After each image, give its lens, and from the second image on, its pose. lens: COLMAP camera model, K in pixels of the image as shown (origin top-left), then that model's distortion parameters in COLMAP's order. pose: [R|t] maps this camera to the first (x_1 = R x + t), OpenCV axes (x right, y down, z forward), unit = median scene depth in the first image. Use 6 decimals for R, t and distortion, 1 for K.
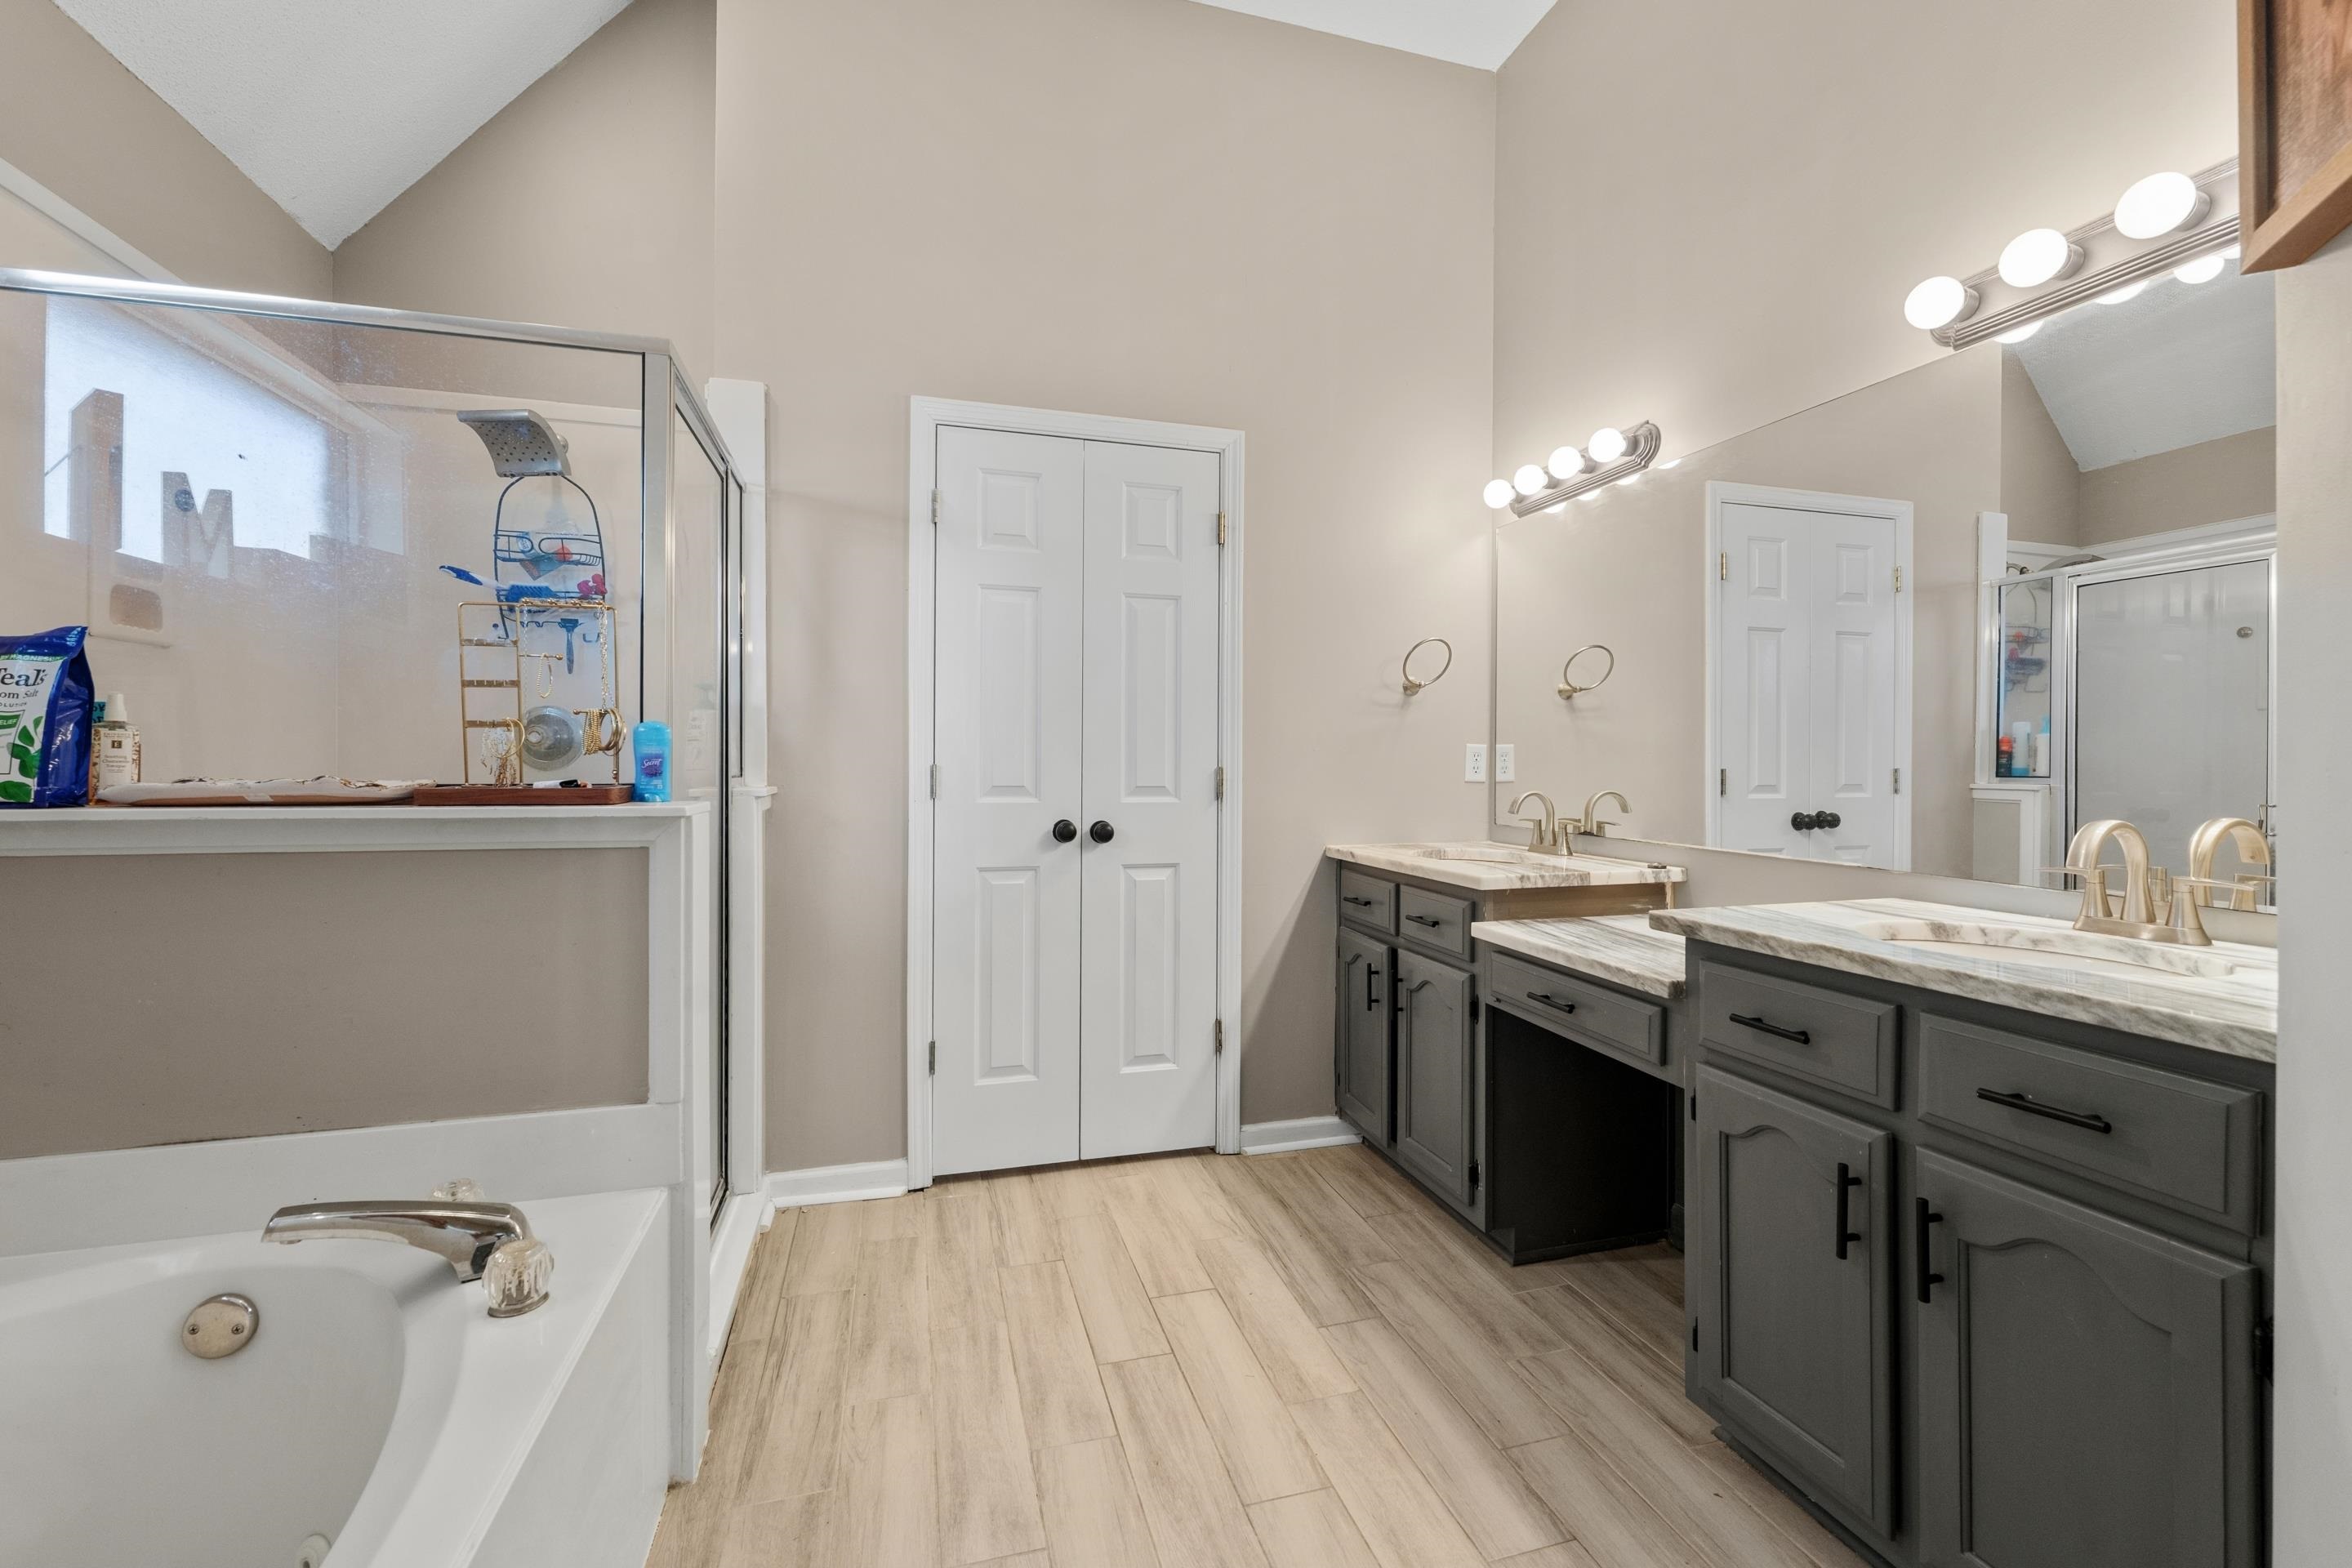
lens RADIAL K [[961.3, 0, 1173.4], [0, 961.3, 771.7], [0, 0, 1]] dist [-0.000861, -0.000320]
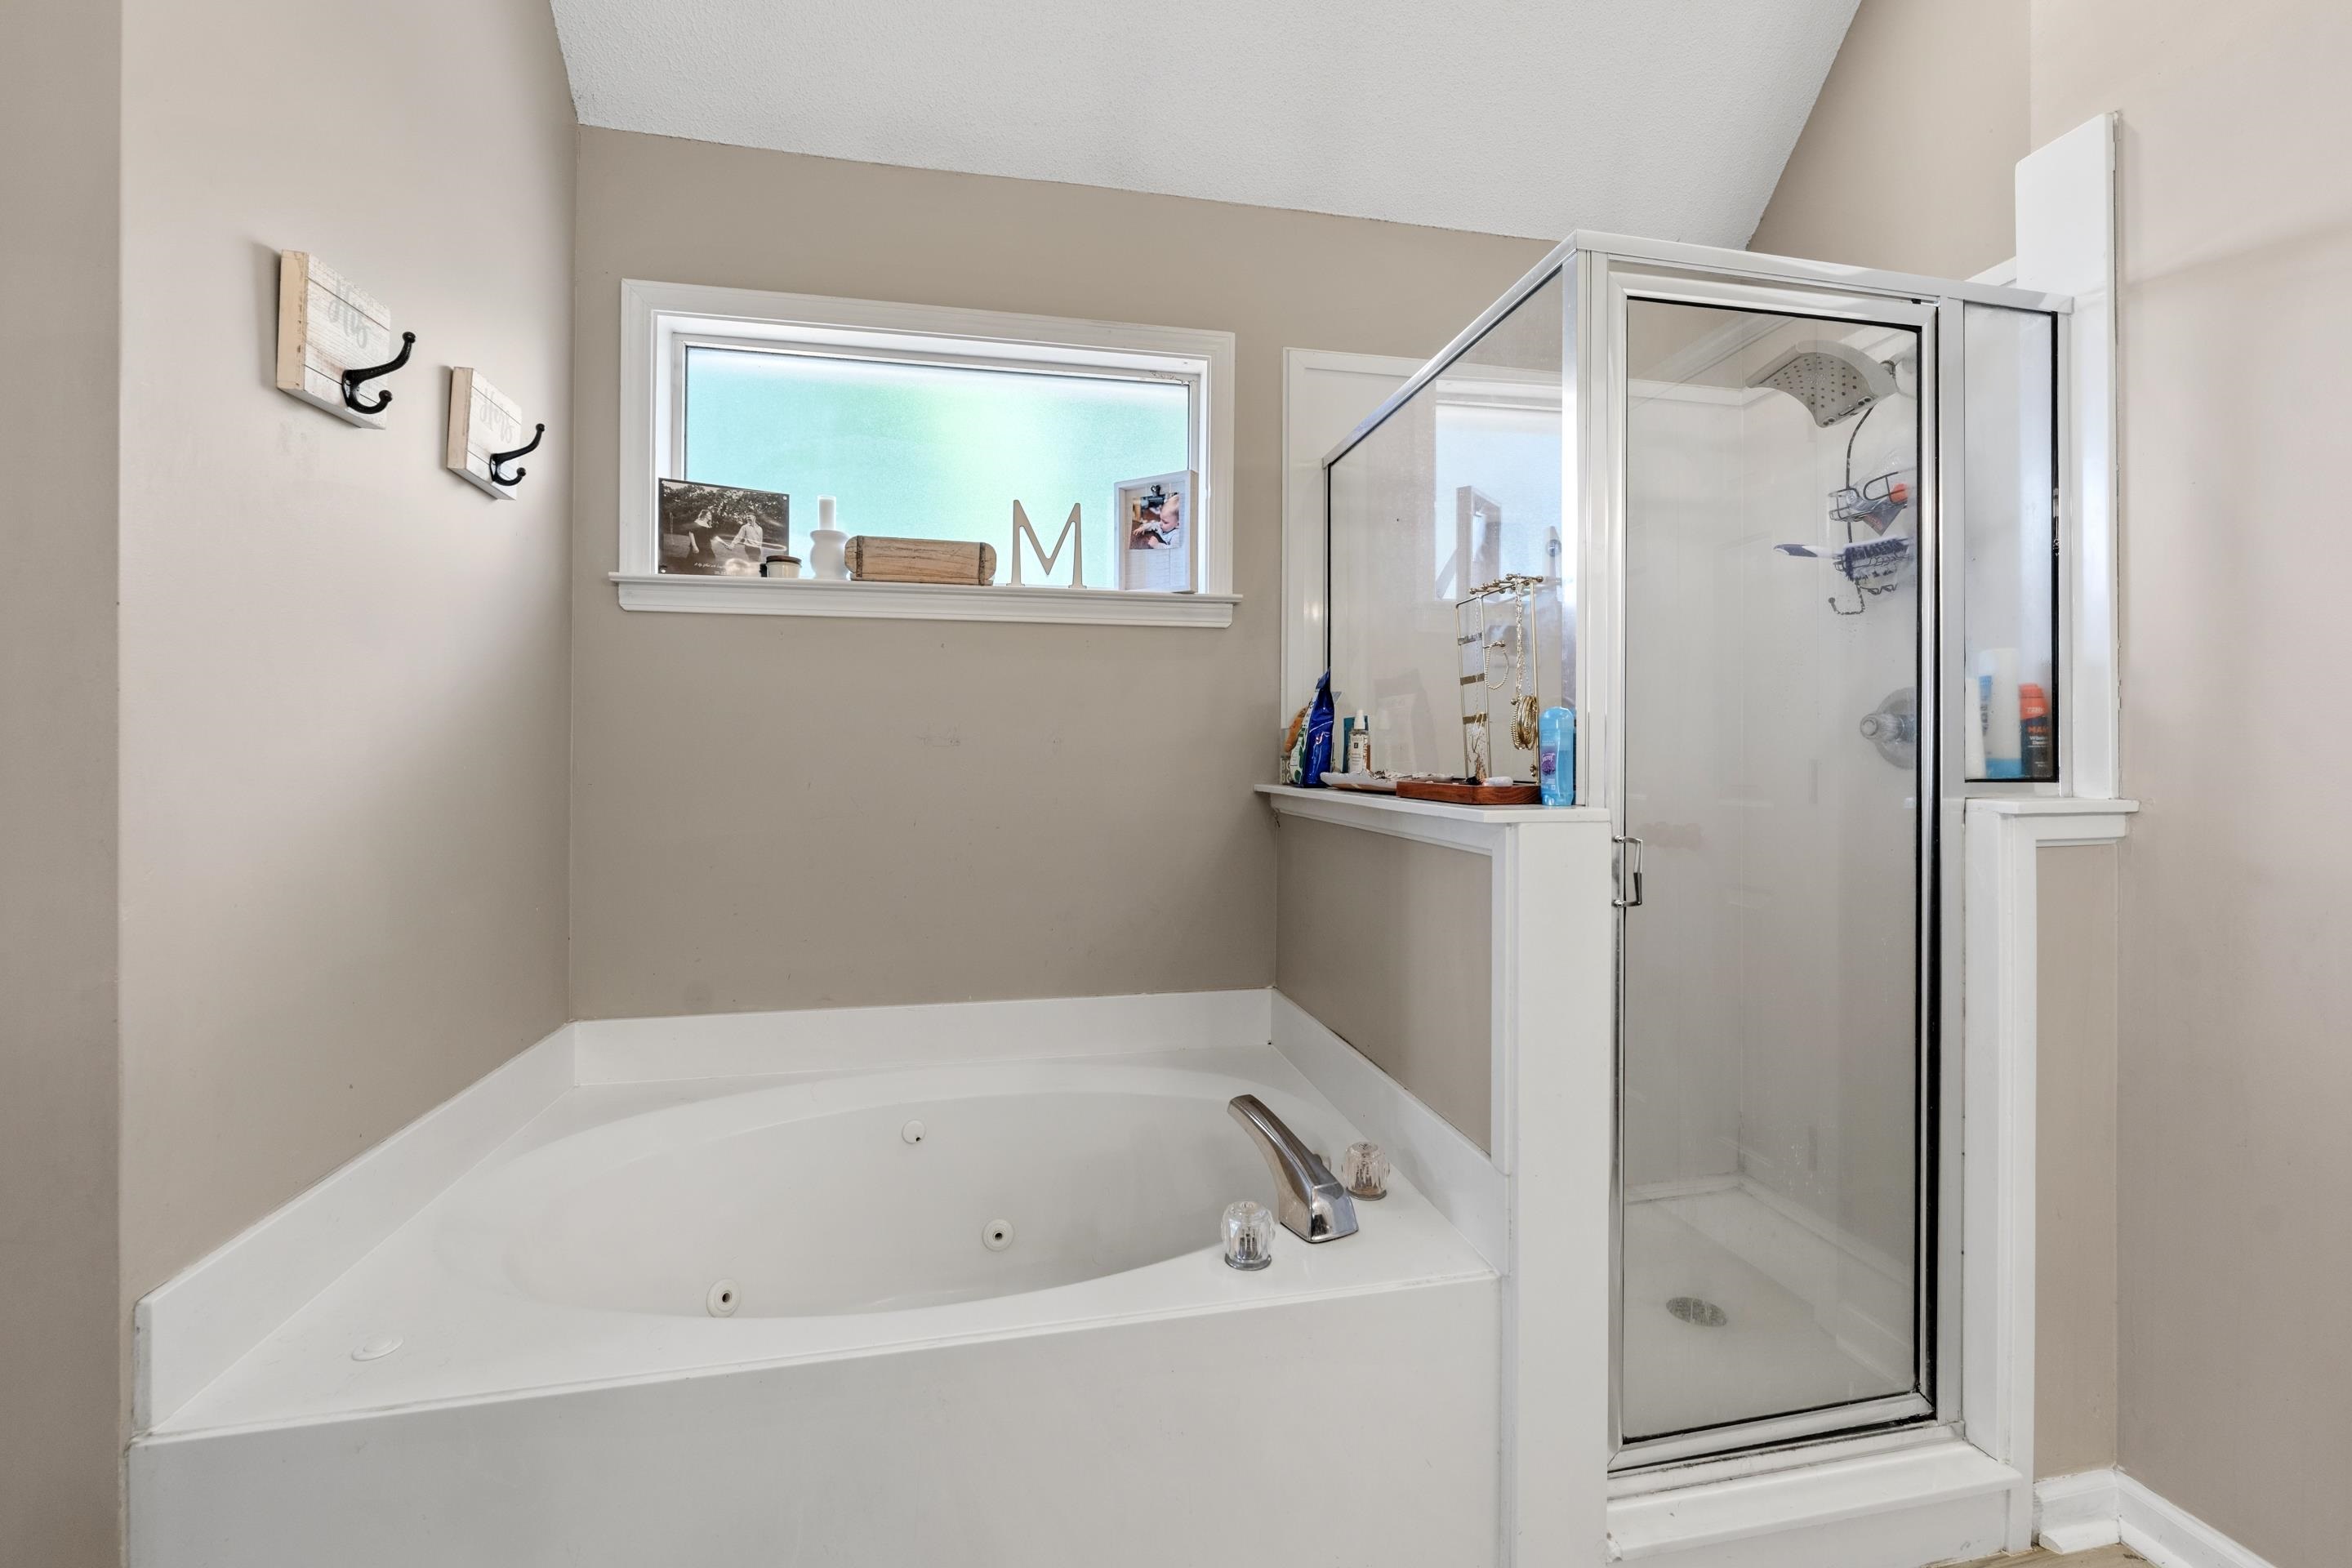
lens RADIAL K [[961.3, 0, 1185.9], [0, 961.3, 746.9], [0, 0, 1]] dist [-0.000861, -0.000320]
pose [[-0.065715, -0.012187, -0.997764, 0.198677], [-0.008499, 0.999896, -0.011654, -0.004139], [0.997802, 0.007715, -0.065812, 0.486884]]
